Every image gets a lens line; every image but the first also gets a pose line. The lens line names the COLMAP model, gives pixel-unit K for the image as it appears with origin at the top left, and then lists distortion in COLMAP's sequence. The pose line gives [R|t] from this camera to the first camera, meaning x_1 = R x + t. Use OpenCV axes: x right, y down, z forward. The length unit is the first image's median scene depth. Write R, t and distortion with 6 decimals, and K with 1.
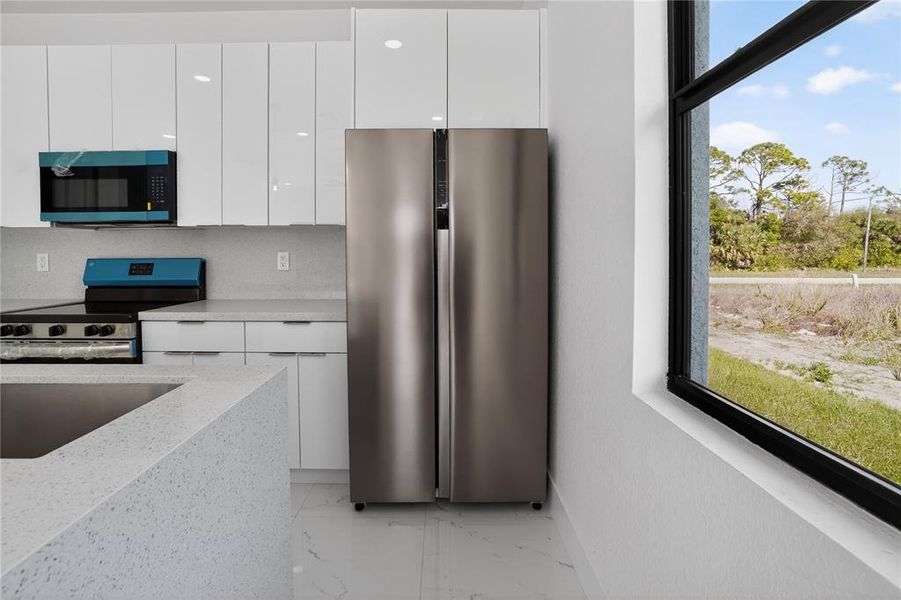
lens RADIAL K [[404.1, 0, 449.2], [0, 404.1, 260.5], [0, 0, 1]] dist [-0.029061, 0.000341]
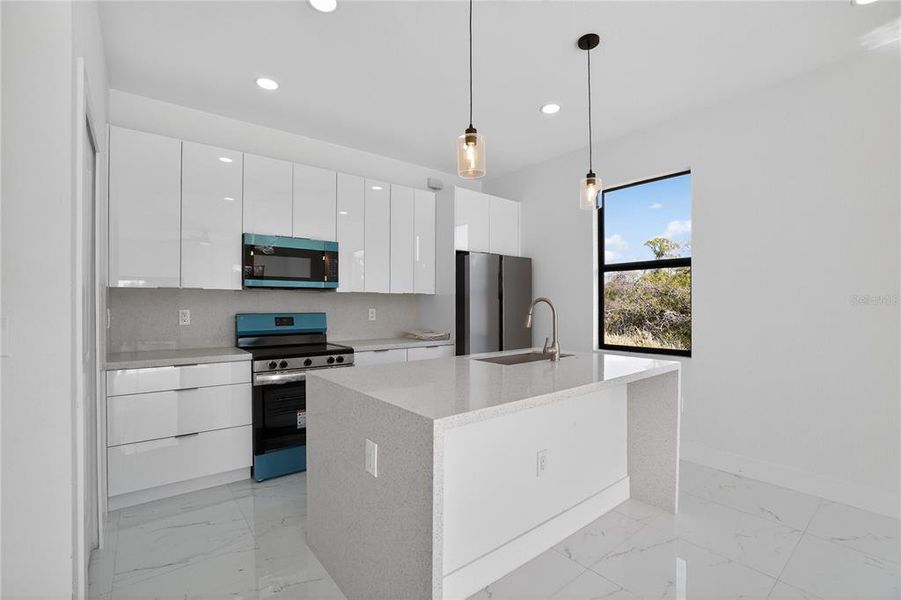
lens RADIAL K [[401.5, 0, 445.6], [0, 401.5, 305.0], [0, 0, 1]] dist [-0.061827, 0.023784]
pose [[0.788157, 0.006377, 0.615441, -1.318006], [0.008543, 0.999737, -0.021299, -0.000724], [-0.615415, 0.022045, 0.787895, -0.458424]]
